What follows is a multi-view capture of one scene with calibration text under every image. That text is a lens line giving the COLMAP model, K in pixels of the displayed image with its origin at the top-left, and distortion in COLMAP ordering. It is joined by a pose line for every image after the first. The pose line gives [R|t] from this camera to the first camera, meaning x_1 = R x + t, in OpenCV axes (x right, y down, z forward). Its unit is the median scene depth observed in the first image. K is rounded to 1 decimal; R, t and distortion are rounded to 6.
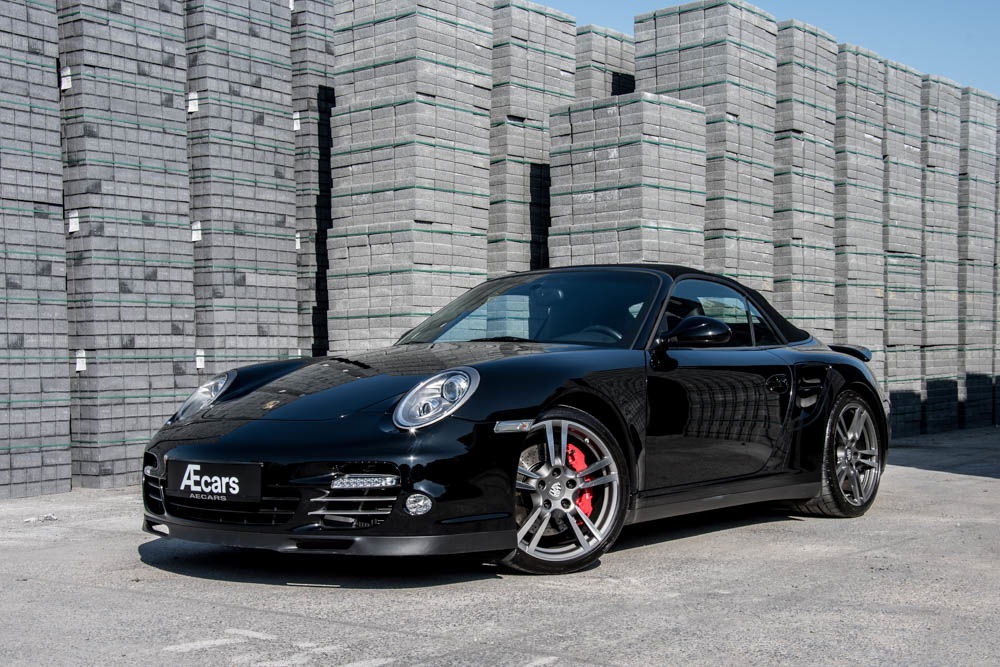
lens RADIAL K [[1392.1, 0, 499.8], [0, 1392.1, 336.2], [0, 0, 1]] dist [0.086324, 0.000000]
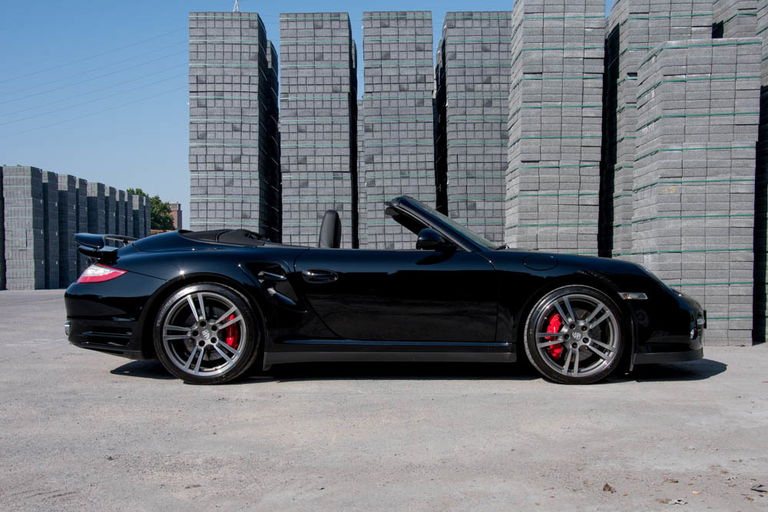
lens RADIAL K [[922.3, 0, 383.8], [0, 922.3, 255.2], [0, 0, 1]] dist [-0.036828, 0.000000]
pose [[0.542006, 0.002385, -0.840371, 0.660898], [0.013752, 0.999837, 0.011708, 0.001904], [0.840262, -0.017903, 0.541885, 0.350196]]
